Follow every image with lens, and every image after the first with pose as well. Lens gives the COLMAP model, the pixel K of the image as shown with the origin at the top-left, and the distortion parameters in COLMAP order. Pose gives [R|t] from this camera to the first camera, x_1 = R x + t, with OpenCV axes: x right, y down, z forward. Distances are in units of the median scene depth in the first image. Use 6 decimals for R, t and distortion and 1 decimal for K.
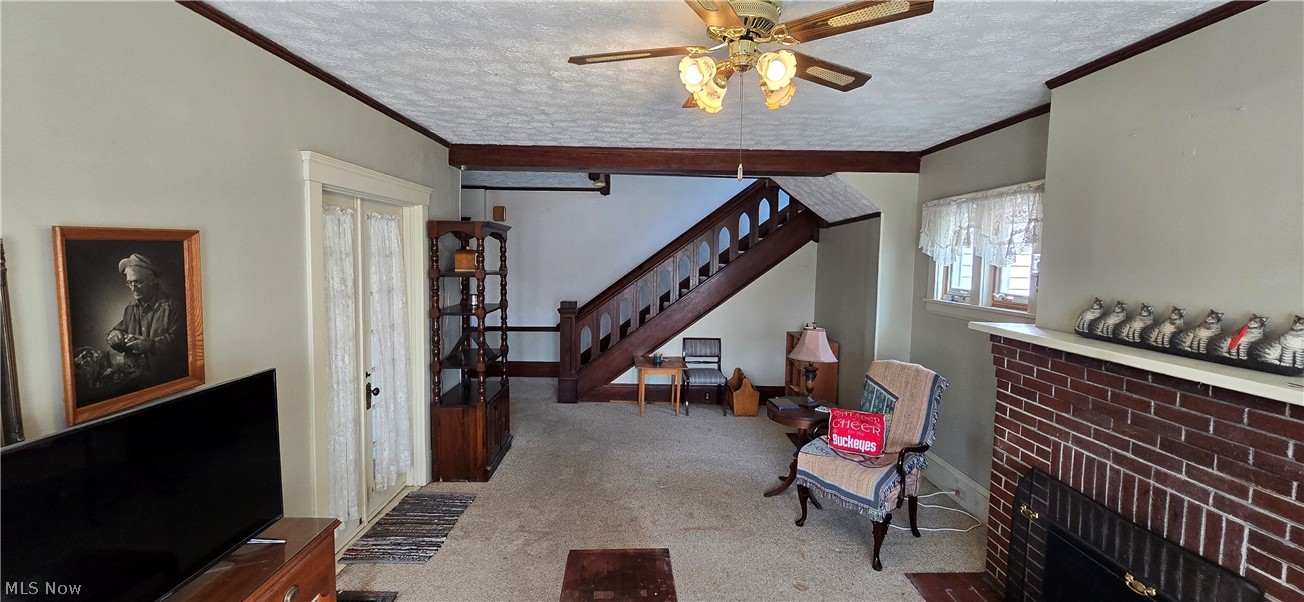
lens RADIAL K [[536.4, 0, 653.4], [0, 536.4, 296.2], [0, 0, 1]] dist [-0.002121, 0.000748]
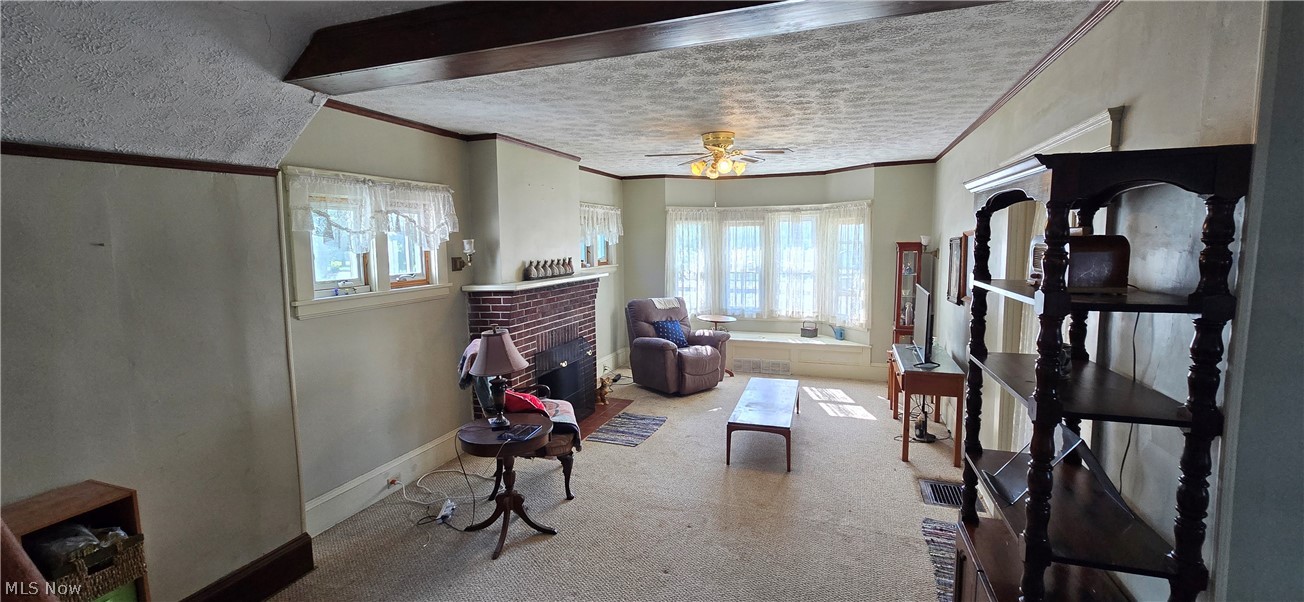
lens RADIAL K [[536.4, 0, 652.1], [0, 536.4, 295.7], [0, 0, 1]] dist [-0.002121, 0.000748]
pose [[-0.938113, -0.035458, 0.344510, -0.319851], [0.026271, 0.984593, 0.172875, -0.202763], [-0.345332, 0.171227, -0.922728, 2.708619]]
